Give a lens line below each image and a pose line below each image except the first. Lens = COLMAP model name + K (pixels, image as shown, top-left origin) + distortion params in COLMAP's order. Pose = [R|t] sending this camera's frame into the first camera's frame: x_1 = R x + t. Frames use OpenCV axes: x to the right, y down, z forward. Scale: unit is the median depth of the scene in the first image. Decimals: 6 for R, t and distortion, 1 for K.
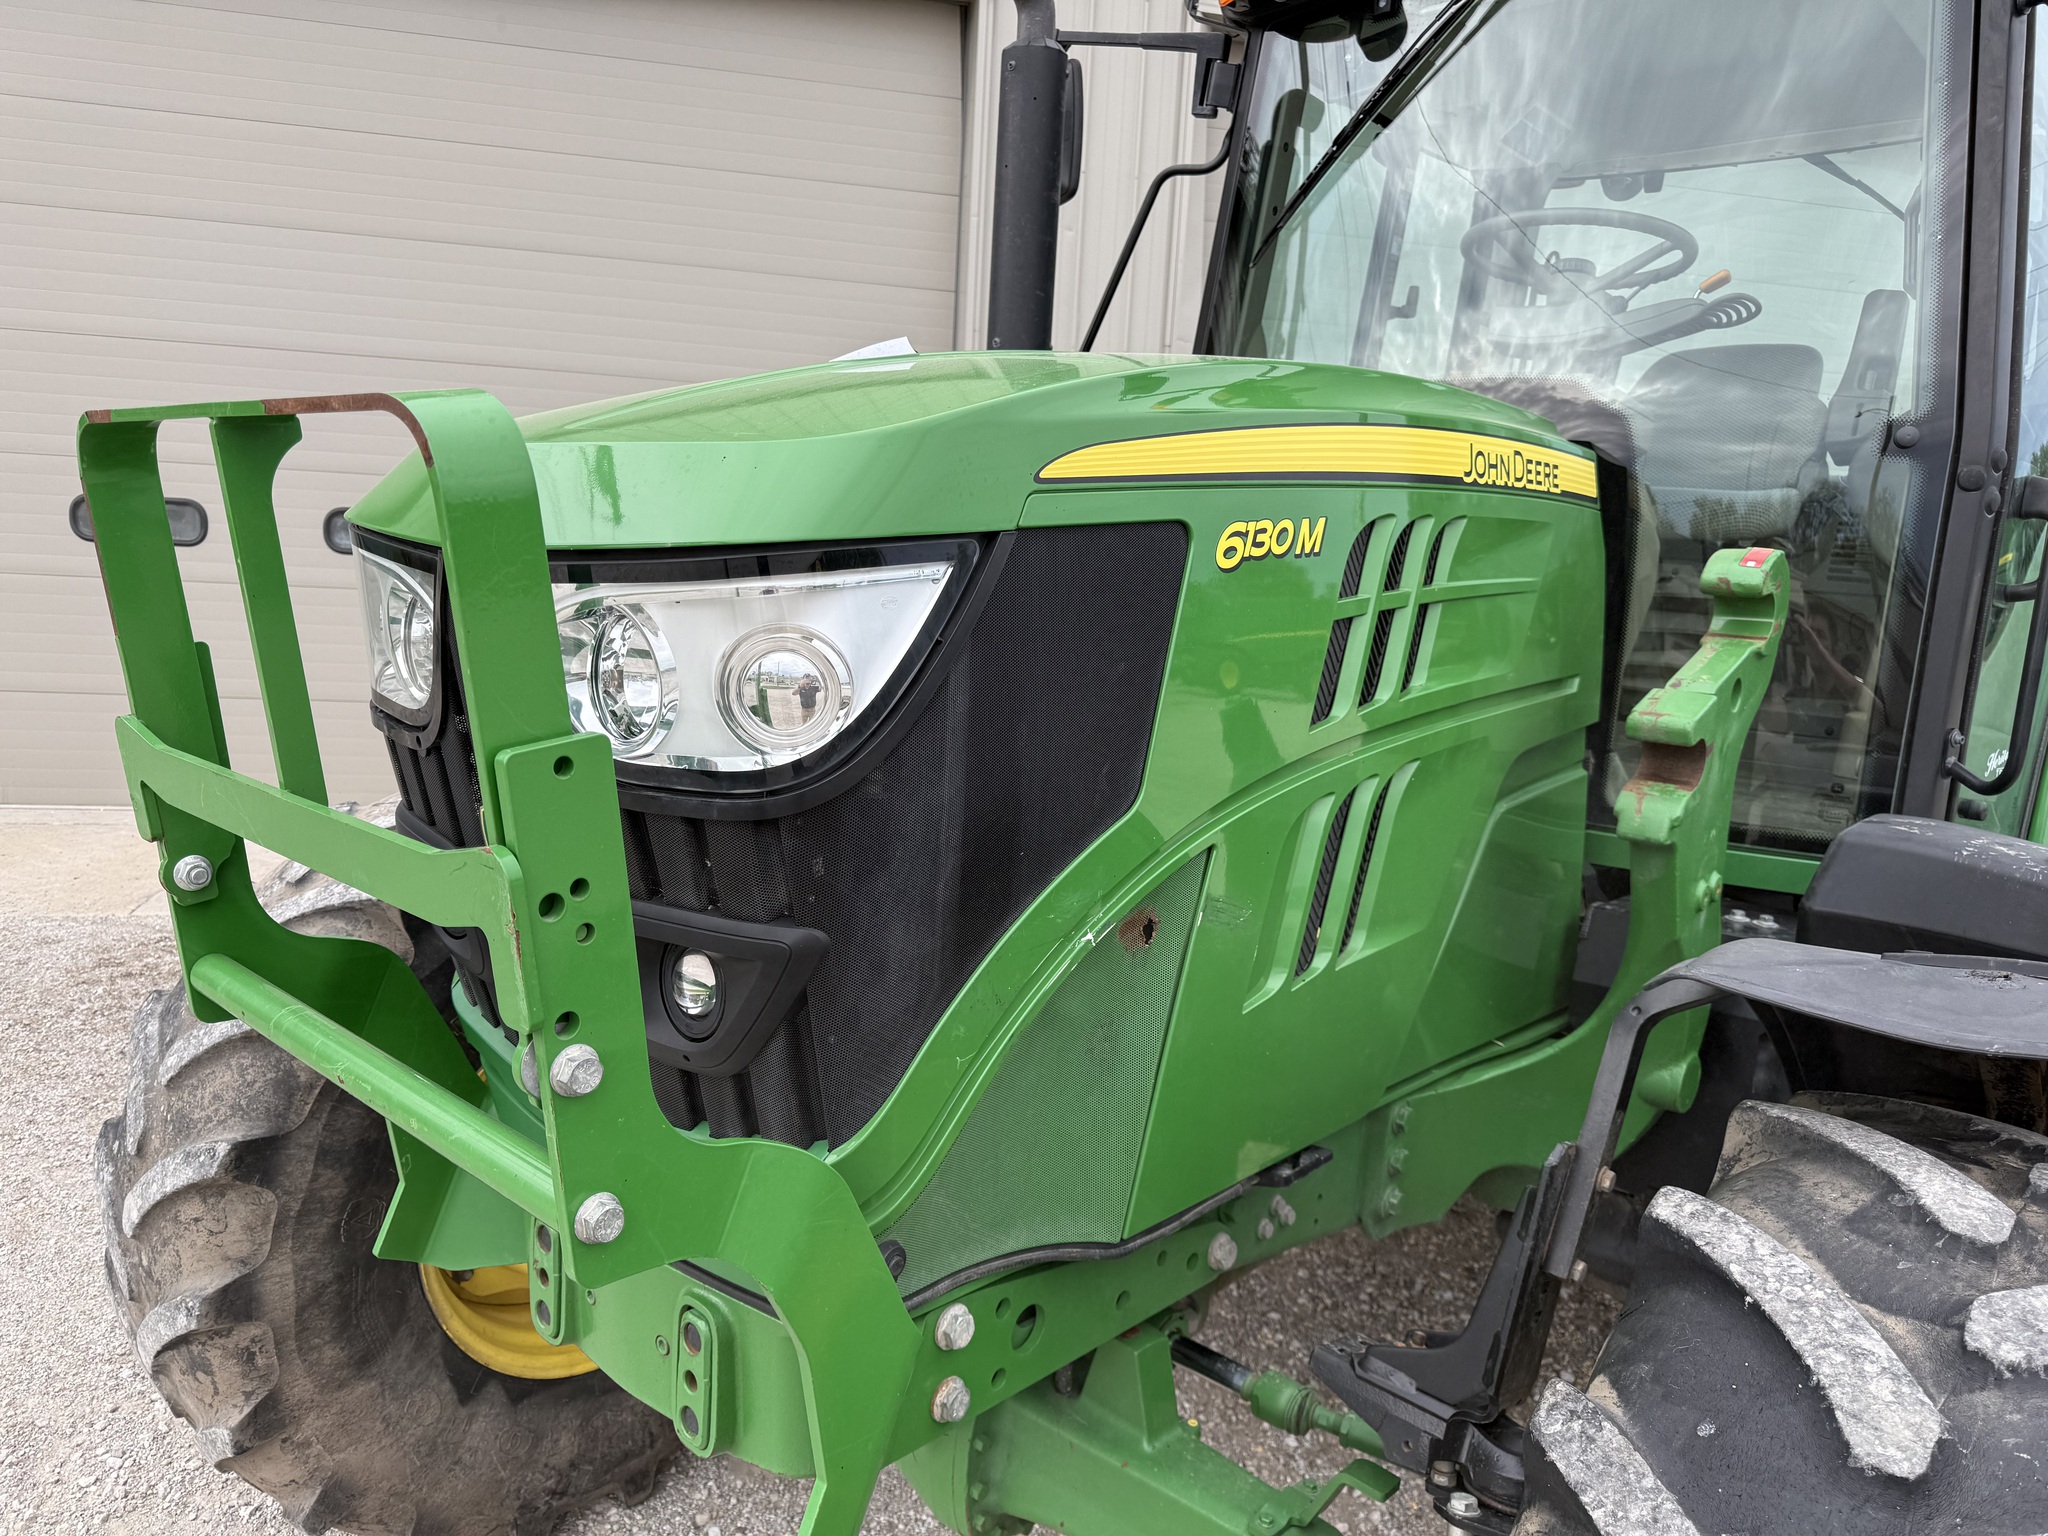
lens RADIAL K [[1437.8, 0, 987.7], [0, 1437.8, 779.3], [0, 0, 1]] dist [0.065737, -0.069810]
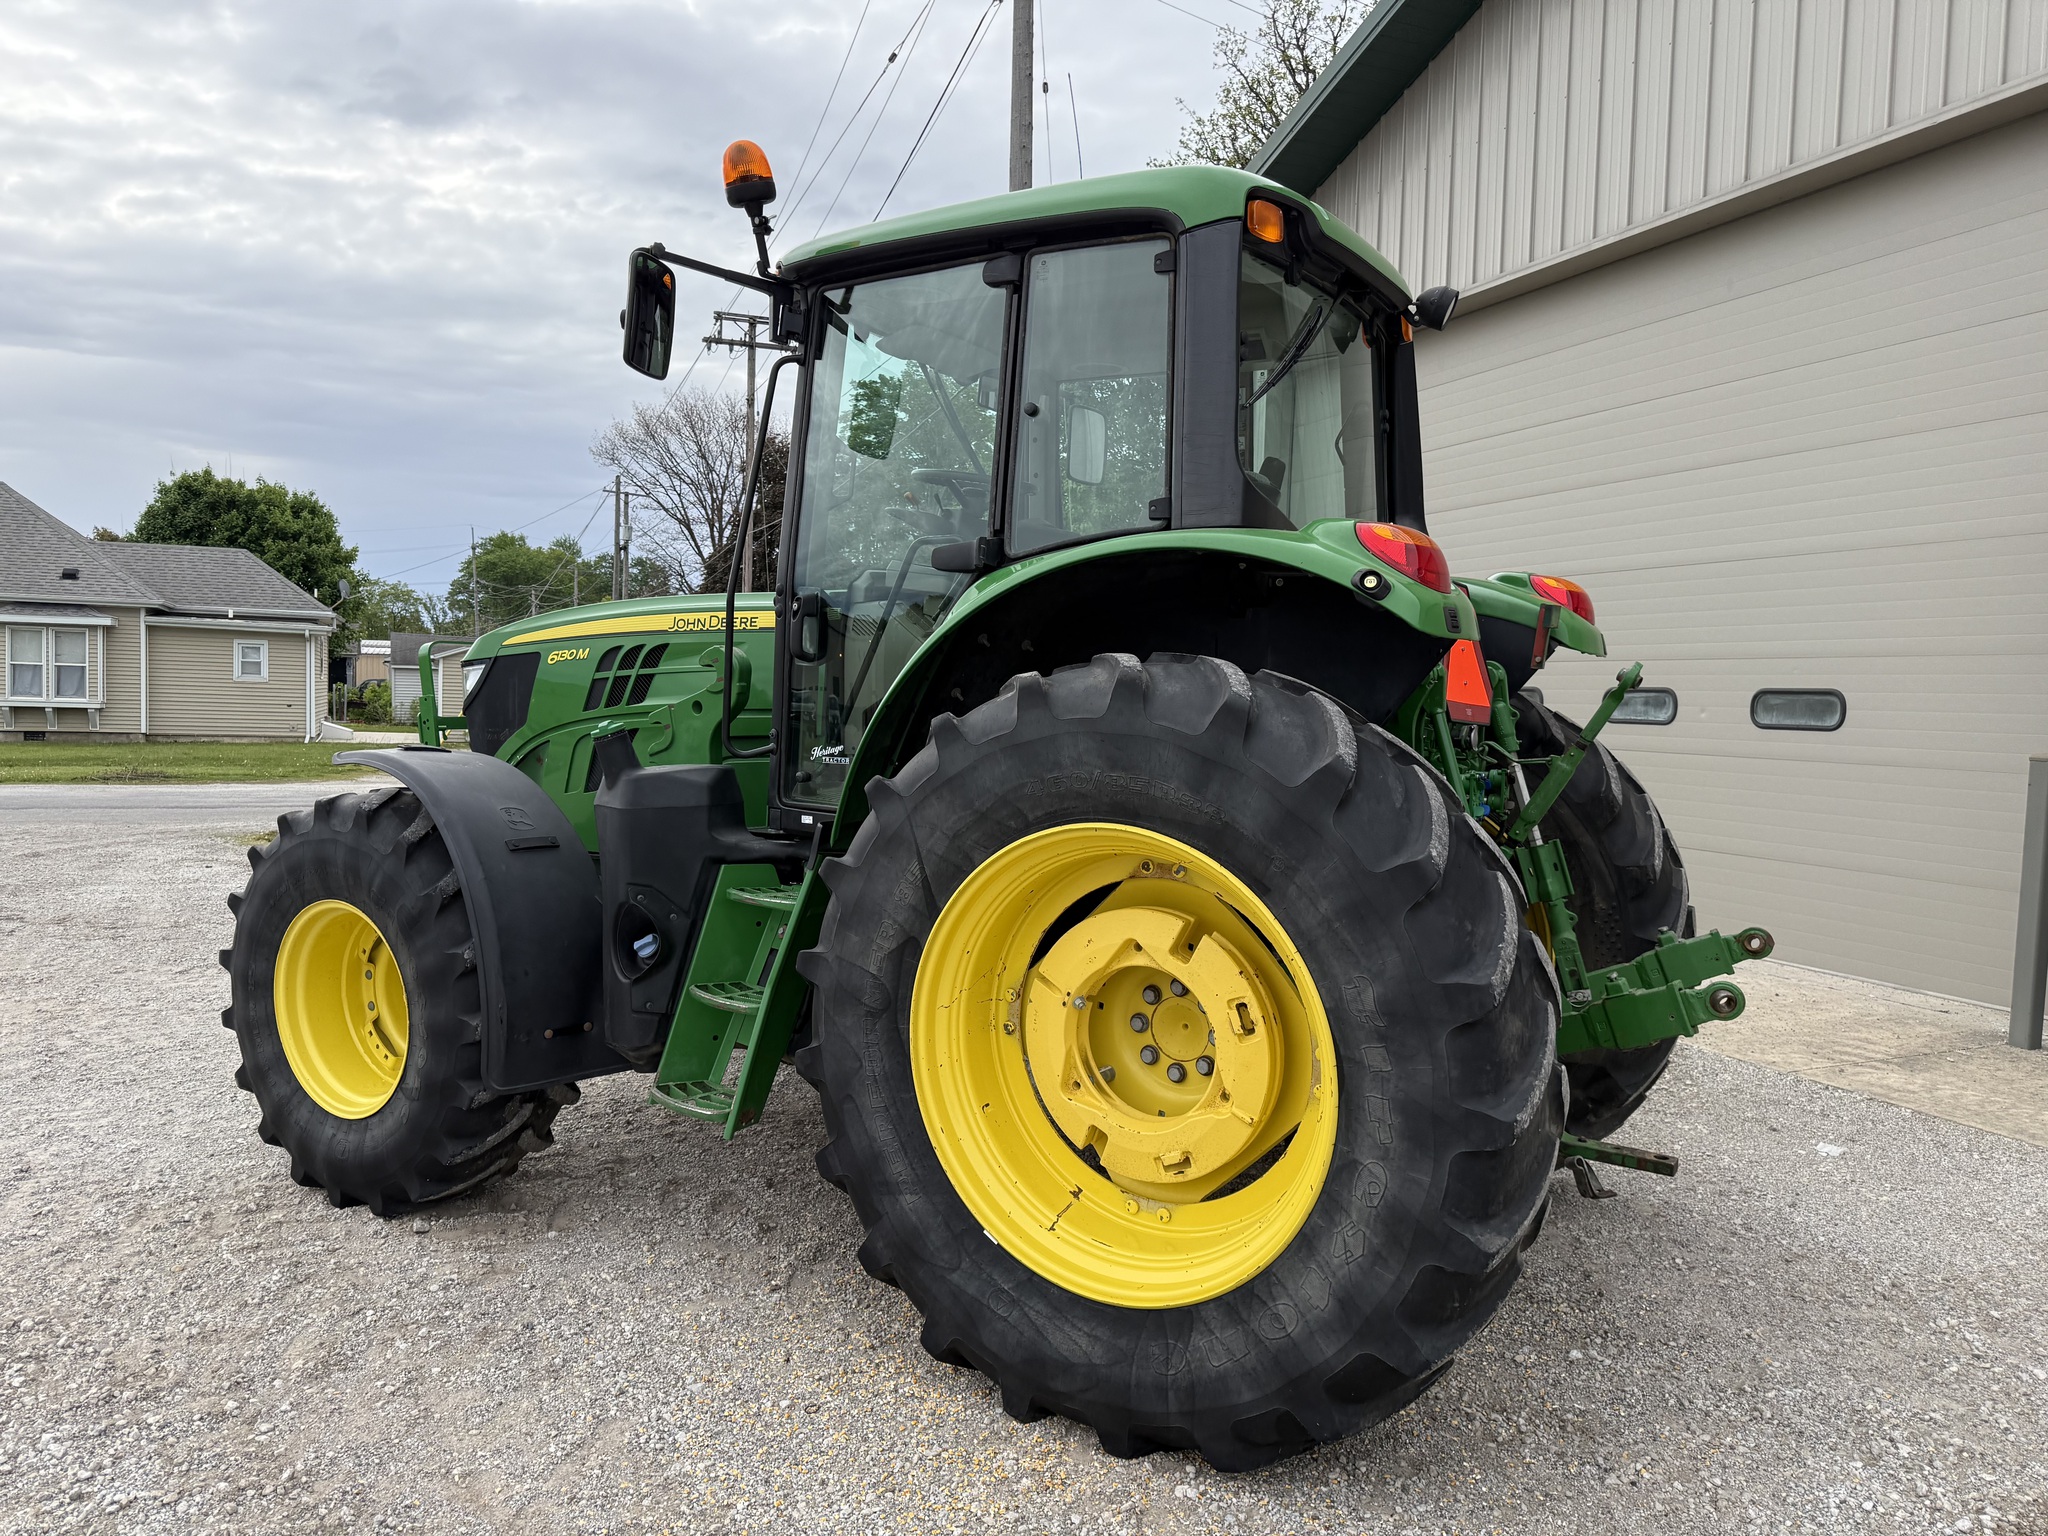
lens RADIAL K [[1437.8, 0, 1005.2], [0, 1437.8, 761.4], [0, 0, 1]] dist [0.065737, -0.069810]
pose [[0.189664, -0.000130, -0.981849, 2.867993], [-0.160158, 0.986602, -0.031068, 0.020010], [0.968699, 0.163143, 0.187102, 1.054207]]
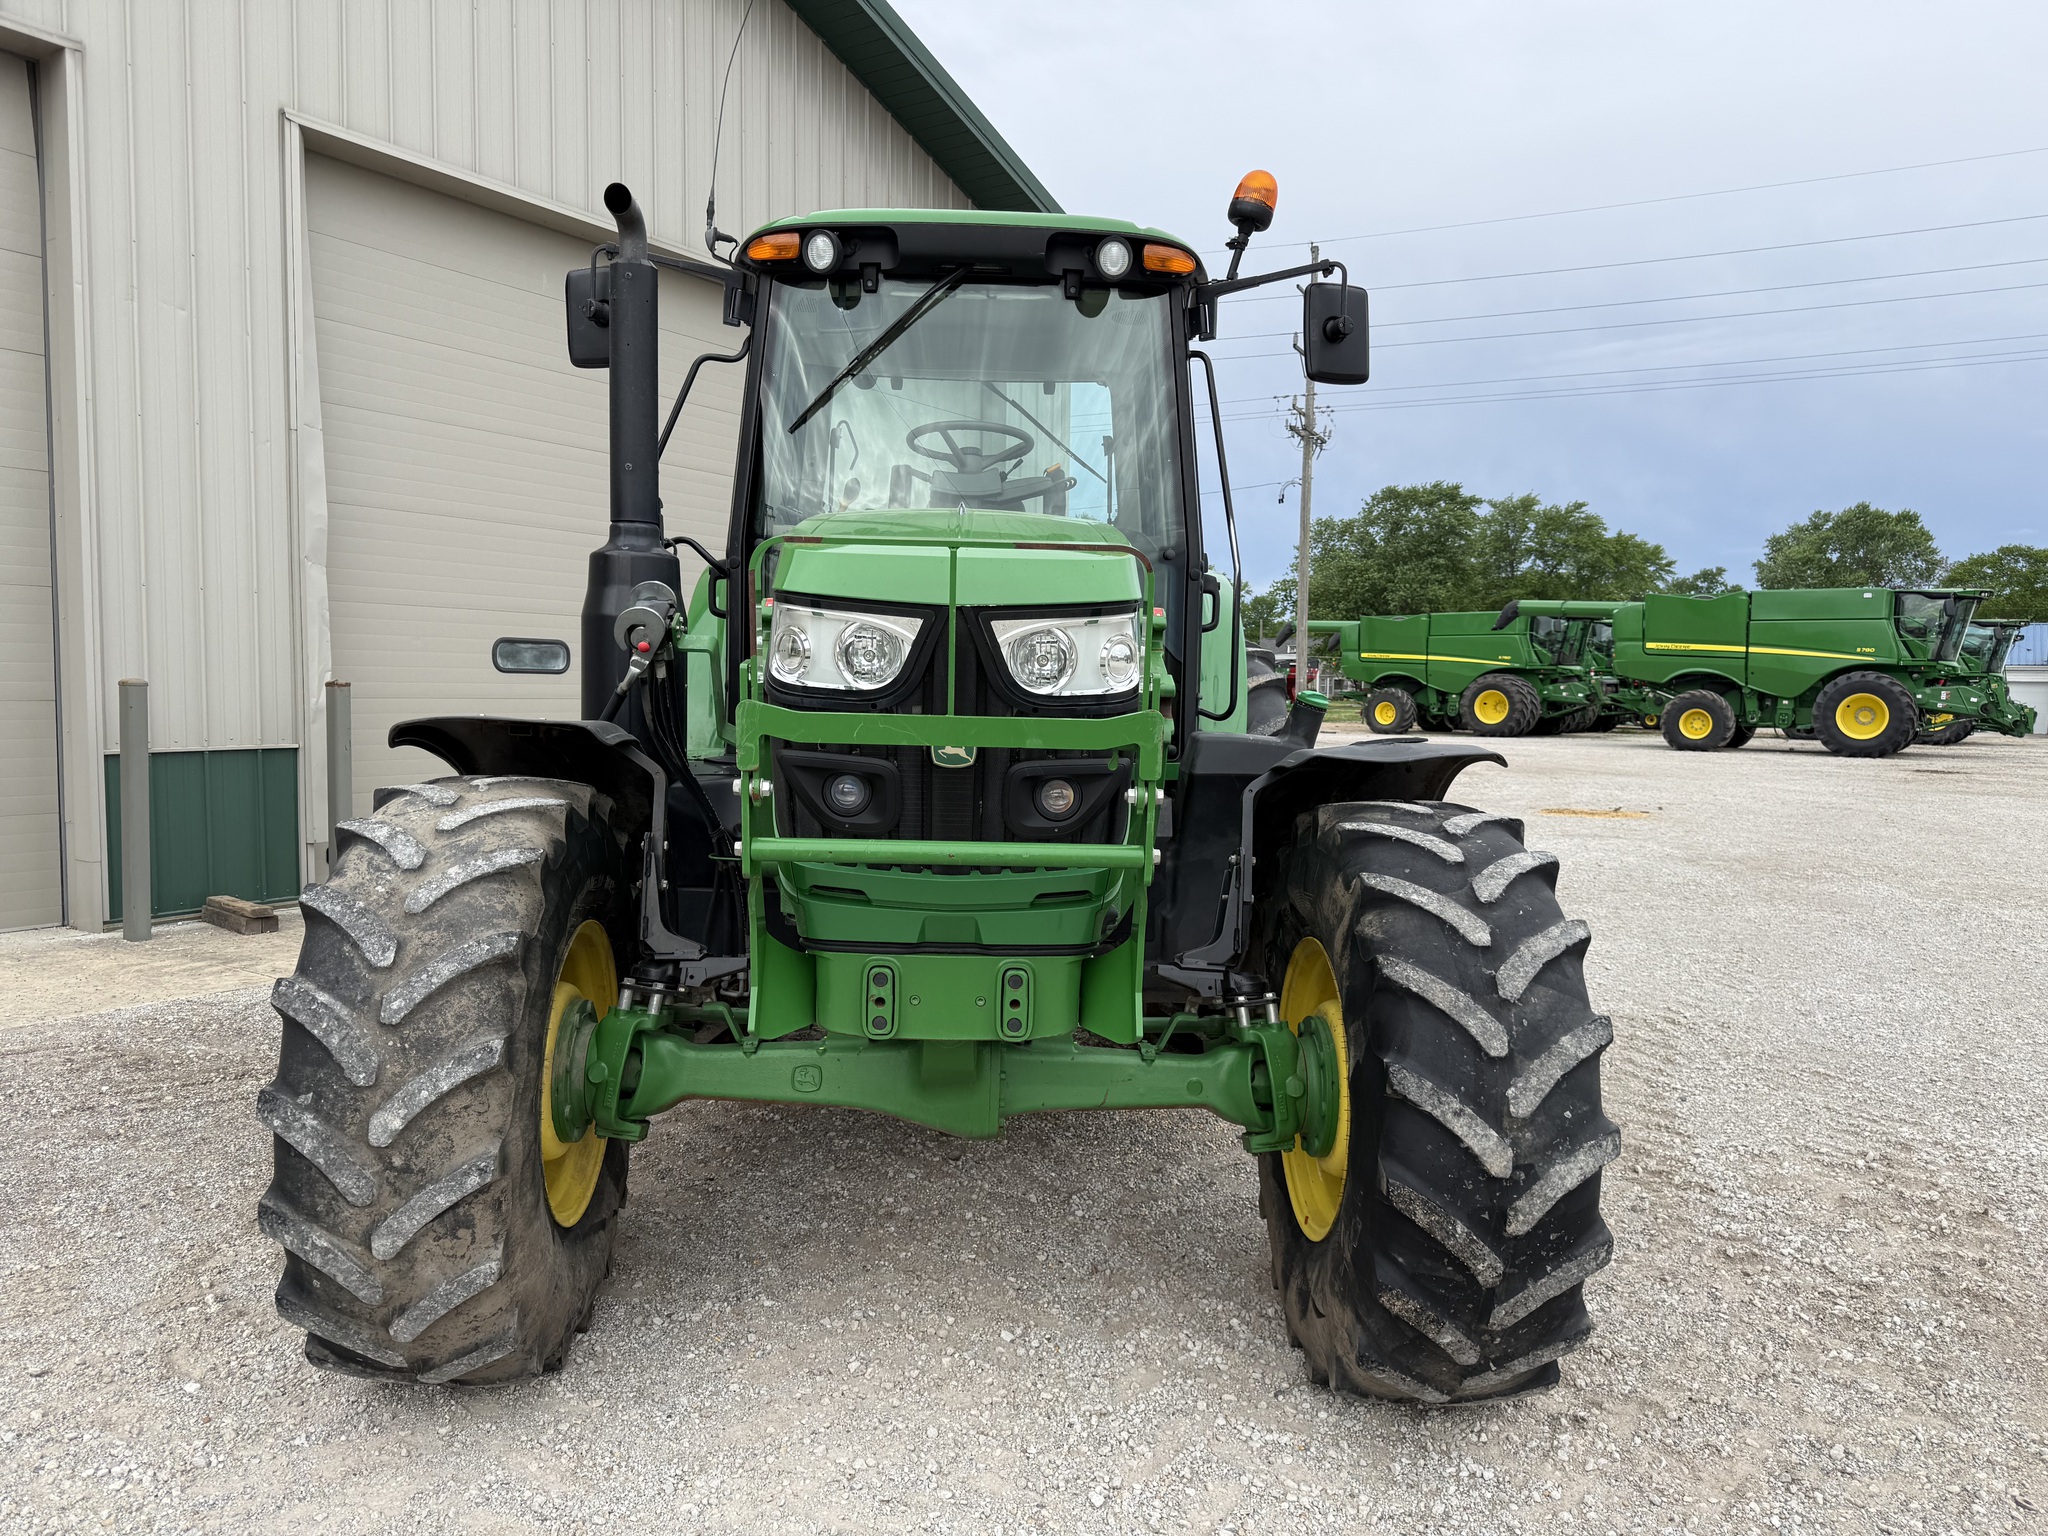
lens RADIAL K [[1437.8, 0, 1011.5], [0, 1437.8, 780.3], [0, 0, 1]] dist [0.065737, -0.069810]
pose [[0.715716, -0.091144, 0.692419, -1.085228], [0.126738, 0.991936, -0.000433, 0.066032], [-0.686796, 0.088065, 0.721496, -0.344025]]
